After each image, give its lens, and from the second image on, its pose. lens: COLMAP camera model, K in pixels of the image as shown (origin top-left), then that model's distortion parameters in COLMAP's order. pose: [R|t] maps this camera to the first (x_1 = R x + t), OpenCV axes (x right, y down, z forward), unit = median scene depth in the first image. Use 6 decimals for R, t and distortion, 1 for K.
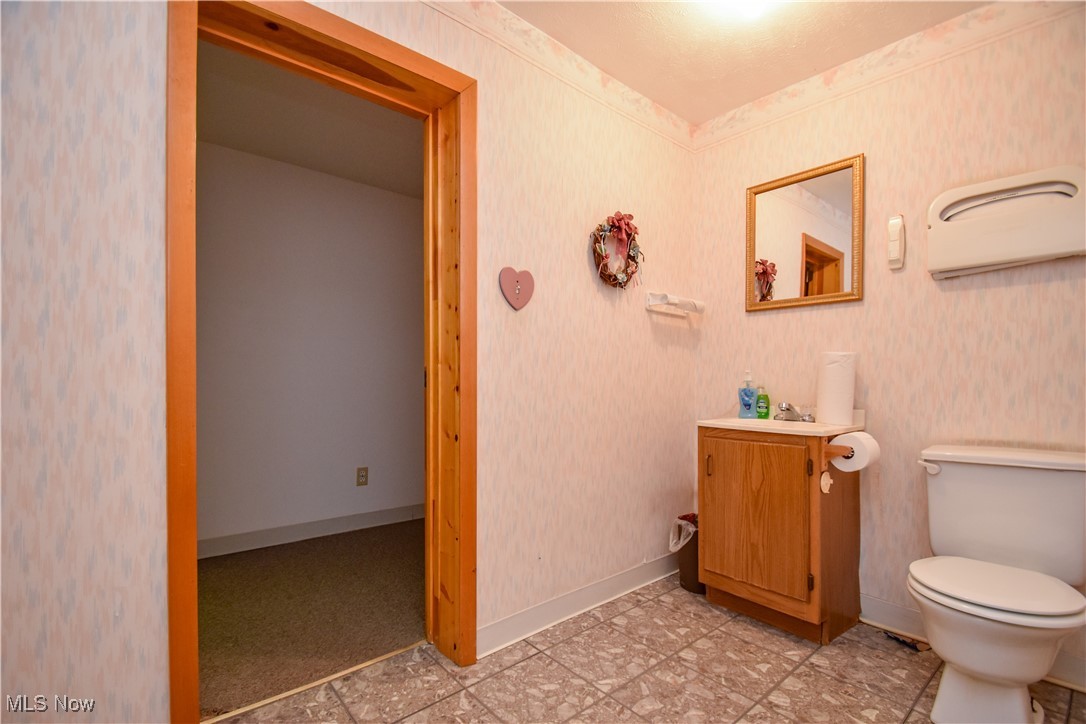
lens RADIAL K [[477.1, 0, 541.0], [0, 477.1, 381.6], [0, 0, 1]] dist [0.015882, -0.017536]
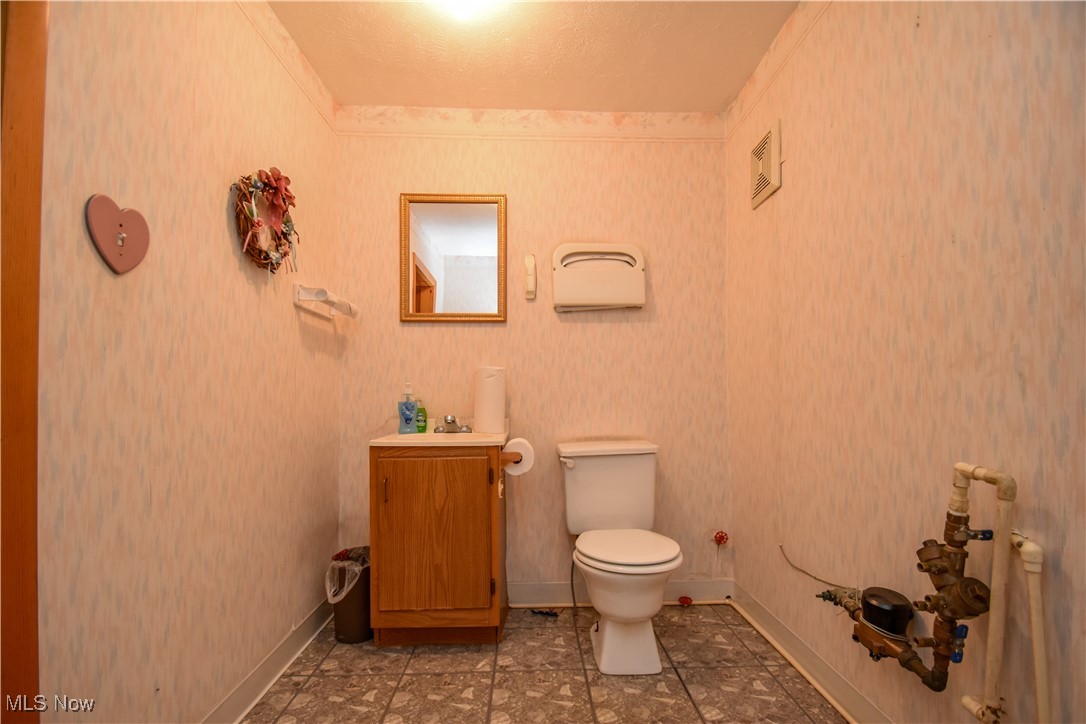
lens RADIAL K [[477.1, 0, 541.0], [0, 477.1, 381.6], [0, 0, 1]] dist [0.015882, -0.017536]
pose [[0.631230, 0.010958, 0.775519, -0.154356], [0.010669, 0.999683, -0.022810, -0.001602], [-0.775523, 0.022672, 0.630913, 0.218246]]
